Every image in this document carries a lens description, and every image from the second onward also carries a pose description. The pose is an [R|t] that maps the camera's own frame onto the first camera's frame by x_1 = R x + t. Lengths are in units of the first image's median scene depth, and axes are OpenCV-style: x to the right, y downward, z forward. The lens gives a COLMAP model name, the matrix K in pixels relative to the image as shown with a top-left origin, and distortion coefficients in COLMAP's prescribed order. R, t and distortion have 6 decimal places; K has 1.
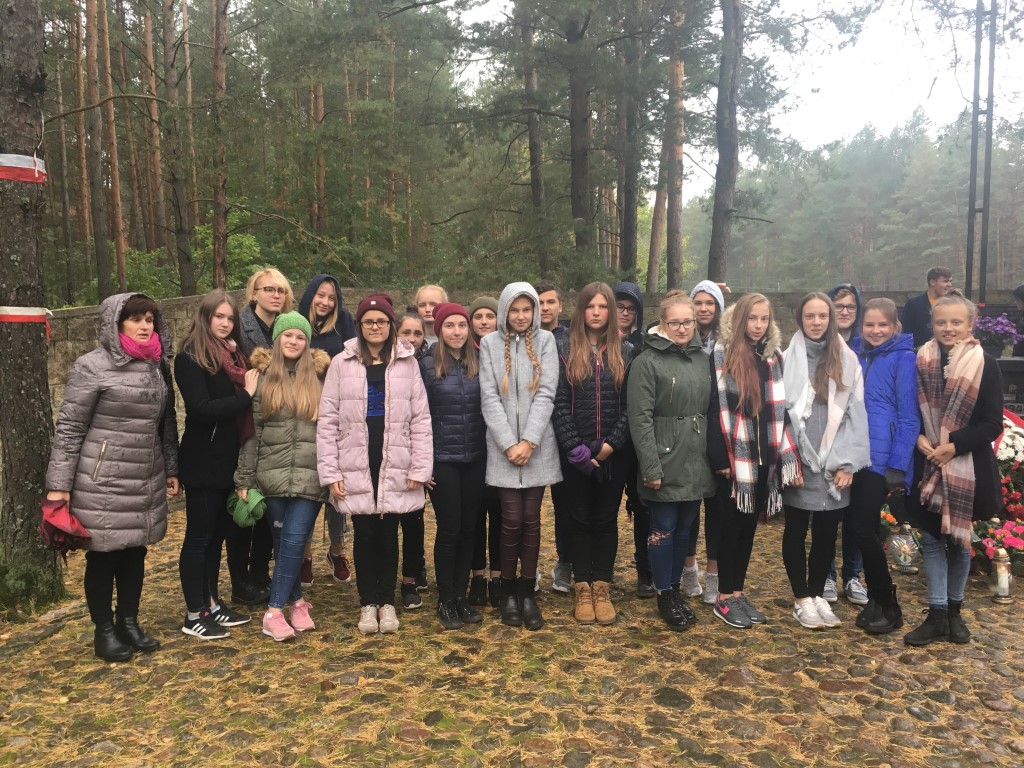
lens RADIAL K [[883.1, 0, 506.4], [0, 883.1, 386.3], [0, 0, 1]] dist [0.075951, -0.086073]
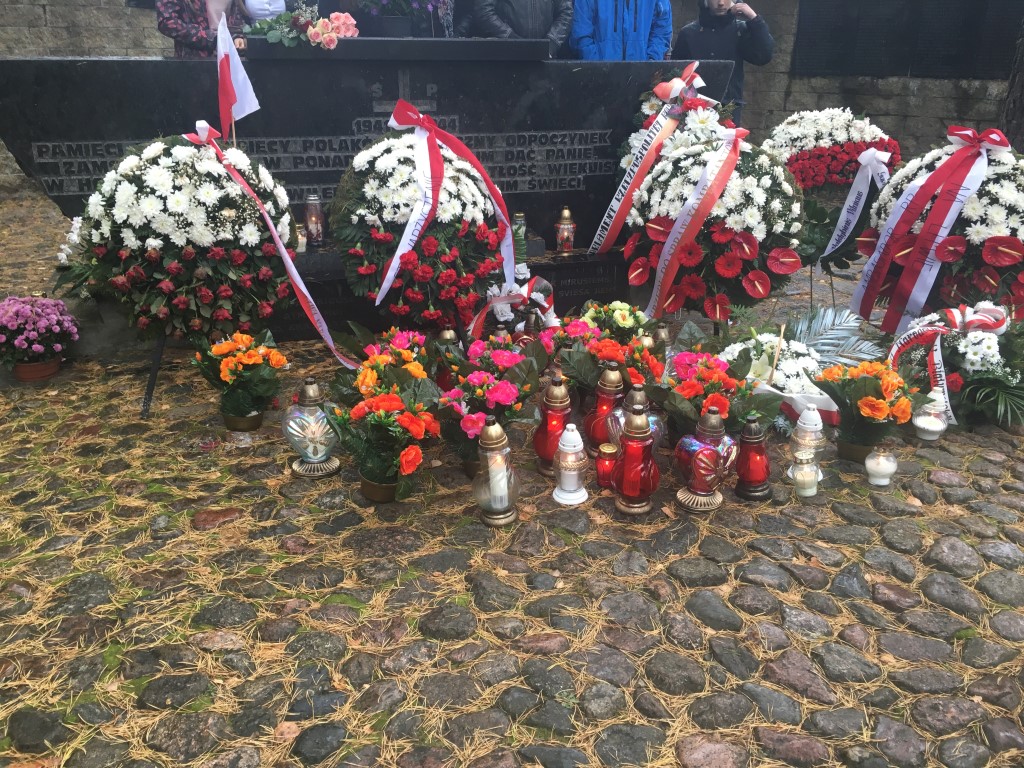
lens RADIAL K [[883.1, 0, 508.7], [0, 883.1, 385.6], [0, 0, 1]] dist [0.075951, -0.086073]
pose [[0.778651, -0.223656, 0.586242, 0.200214], [0.032632, 0.947485, 0.318131, 0.001924], [-0.626608, -0.228583, 0.745059, 0.462347]]
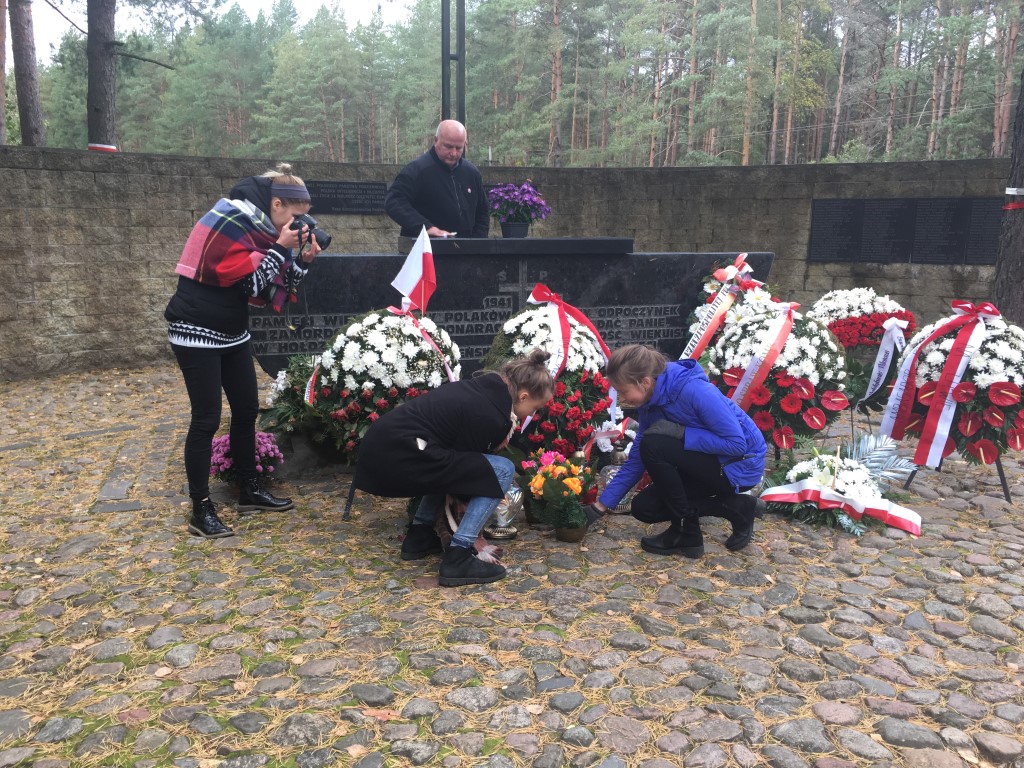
lens RADIAL K [[883.1, 0, 510.4], [0, 883.1, 383.8], [0, 0, 1]] dist [0.075951, -0.086073]
pose [[0.784307, -0.106660, 0.611135, 0.050223], [0.036122, 0.991290, 0.126649, -0.002742], [-0.619320, -0.077256, 0.781328, 0.395116]]
